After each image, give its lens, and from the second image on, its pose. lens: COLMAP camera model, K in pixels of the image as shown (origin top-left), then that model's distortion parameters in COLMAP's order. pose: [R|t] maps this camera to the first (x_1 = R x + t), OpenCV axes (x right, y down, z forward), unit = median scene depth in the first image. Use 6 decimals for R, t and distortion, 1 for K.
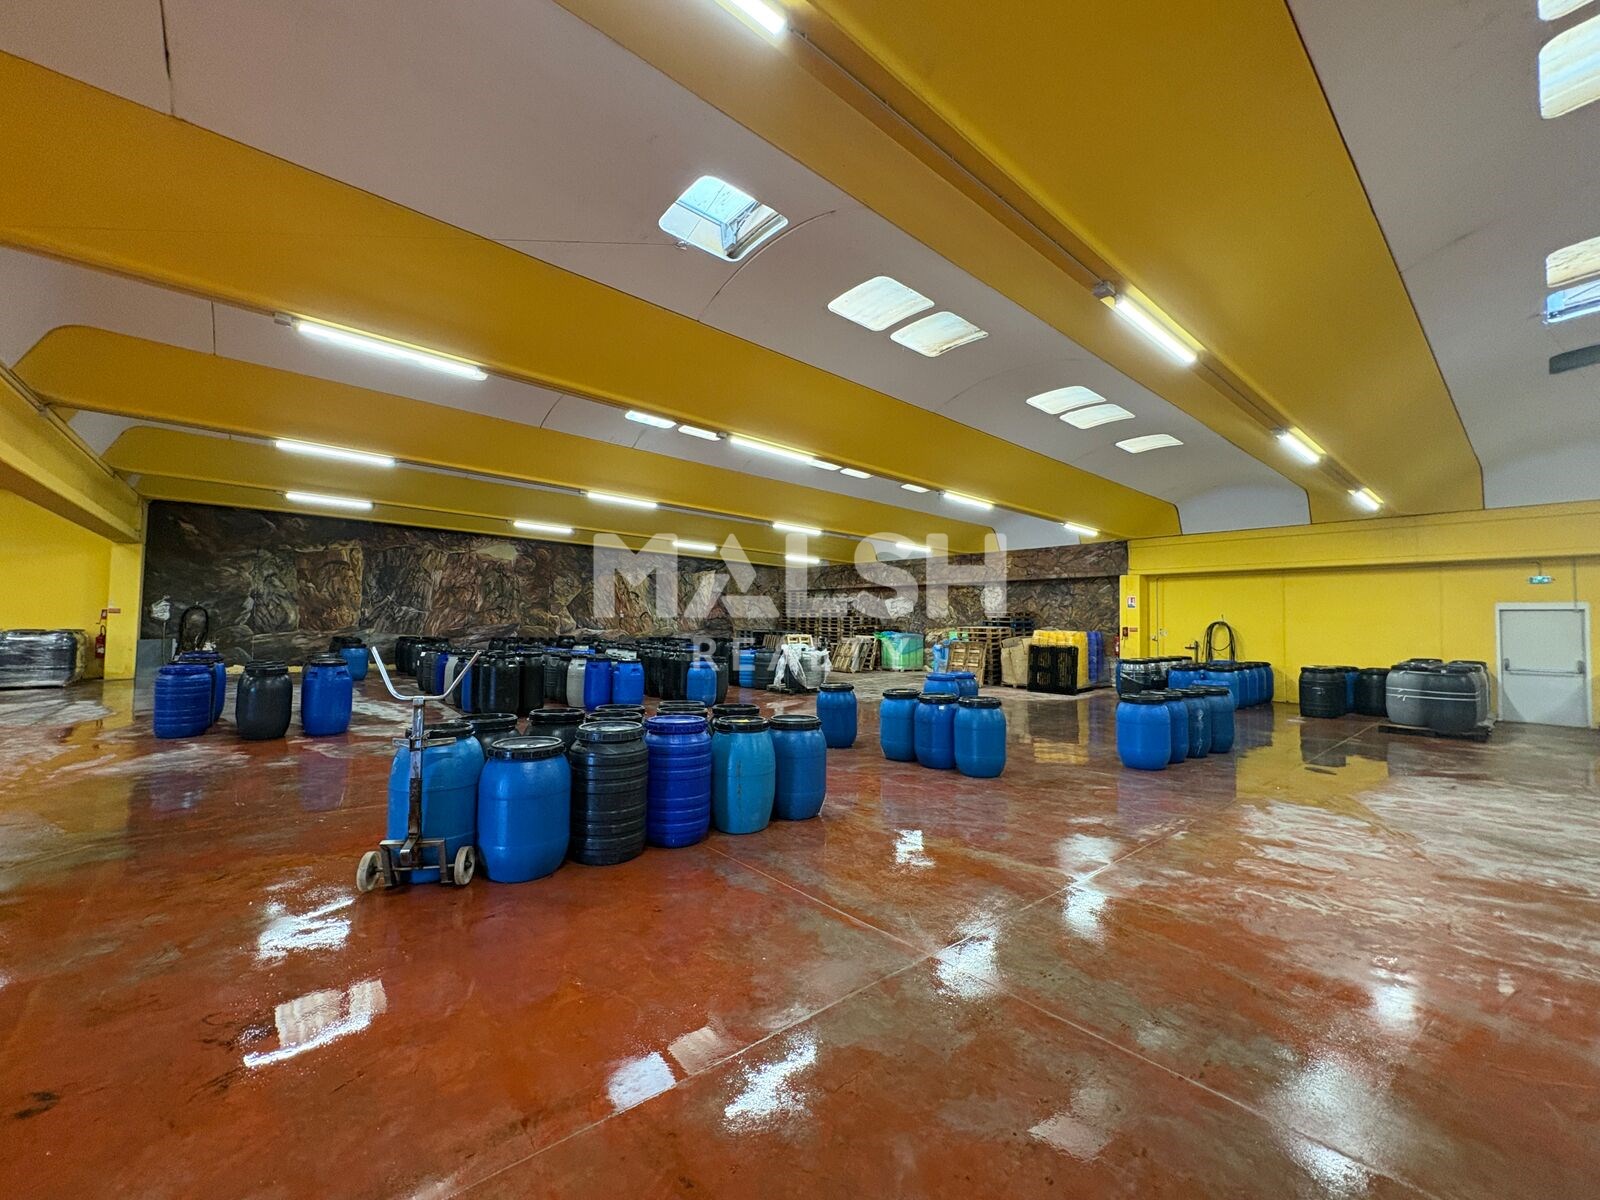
lens RADIAL K [[641.9, 0, 800.0], [0, 641.9, 600.0], [0, 0, 1]] dist [-0.000926, -0.000048]
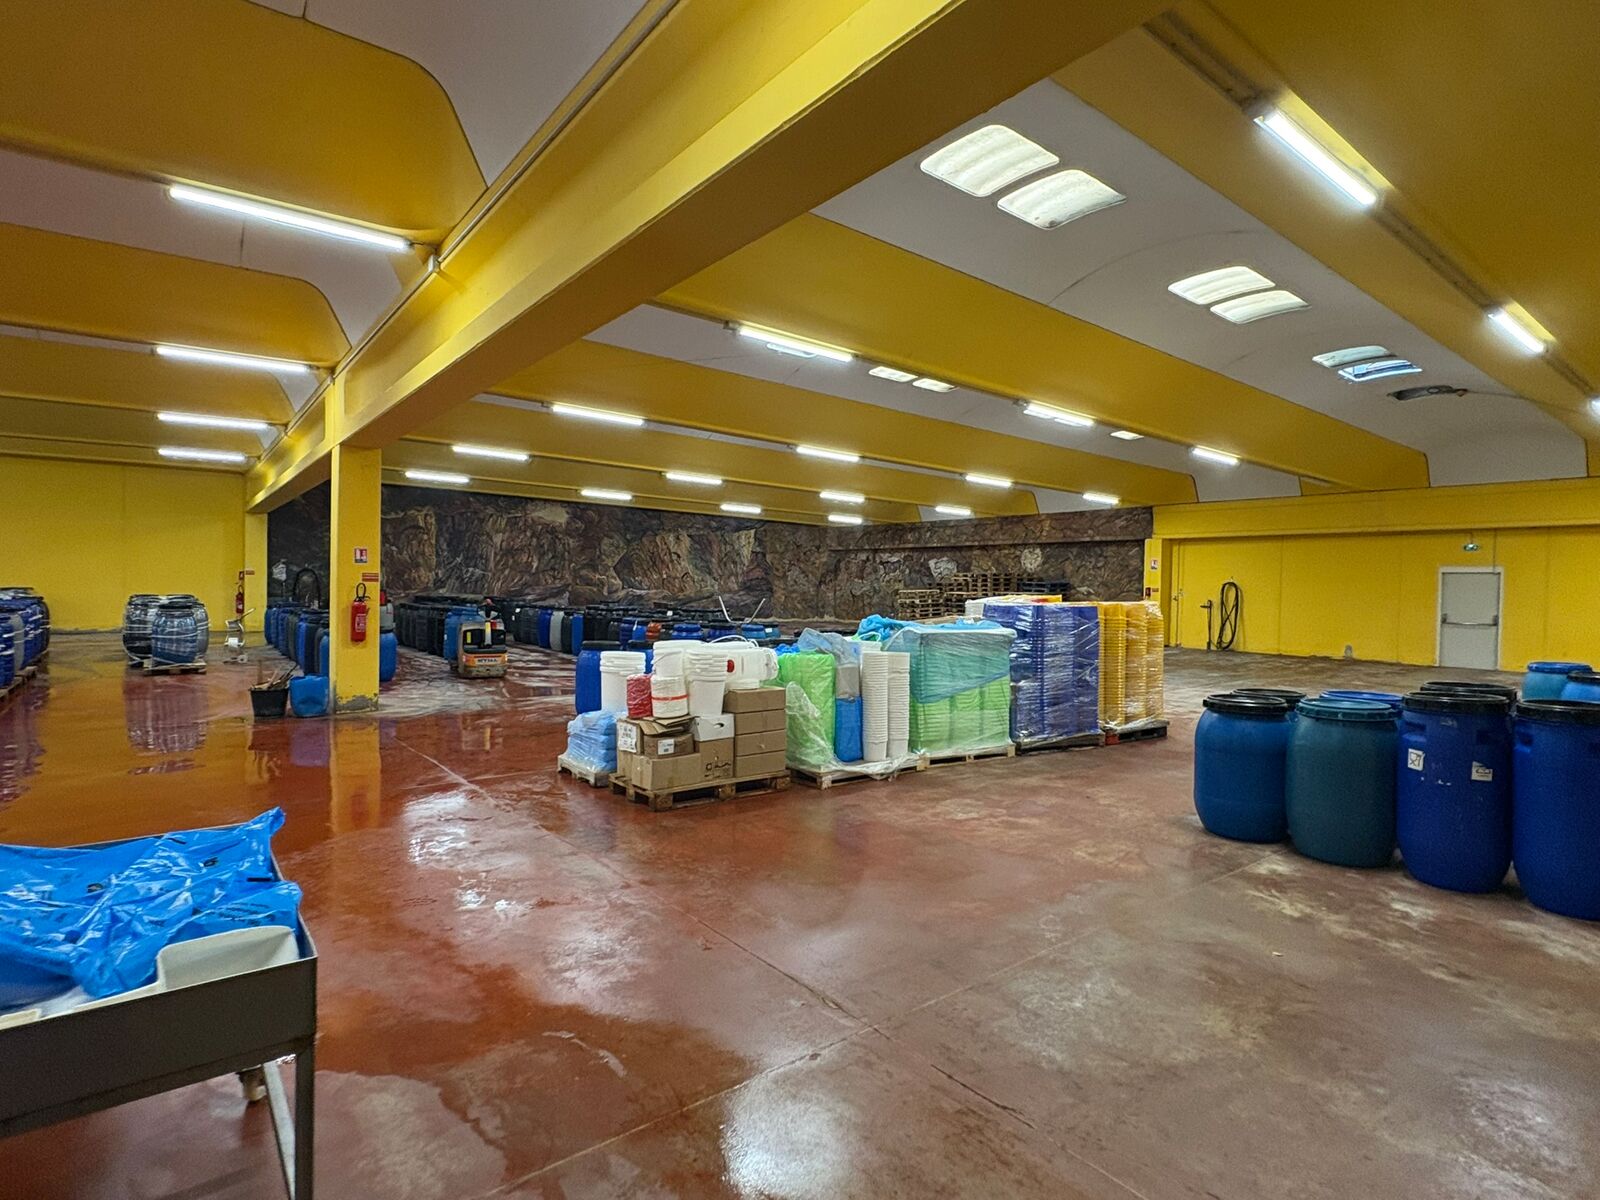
lens RADIAL K [[816.8, 0, 800.0], [0, 816.8, 600.0], [0, 0, 1]] dist [0.001593, 0.000605]
pose [[0.999002, 0.001613, -0.044638, -0.011920], [0.000844, 0.998487, 0.054983, -0.011200], [0.044659, -0.054966, 0.997489, -0.344630]]
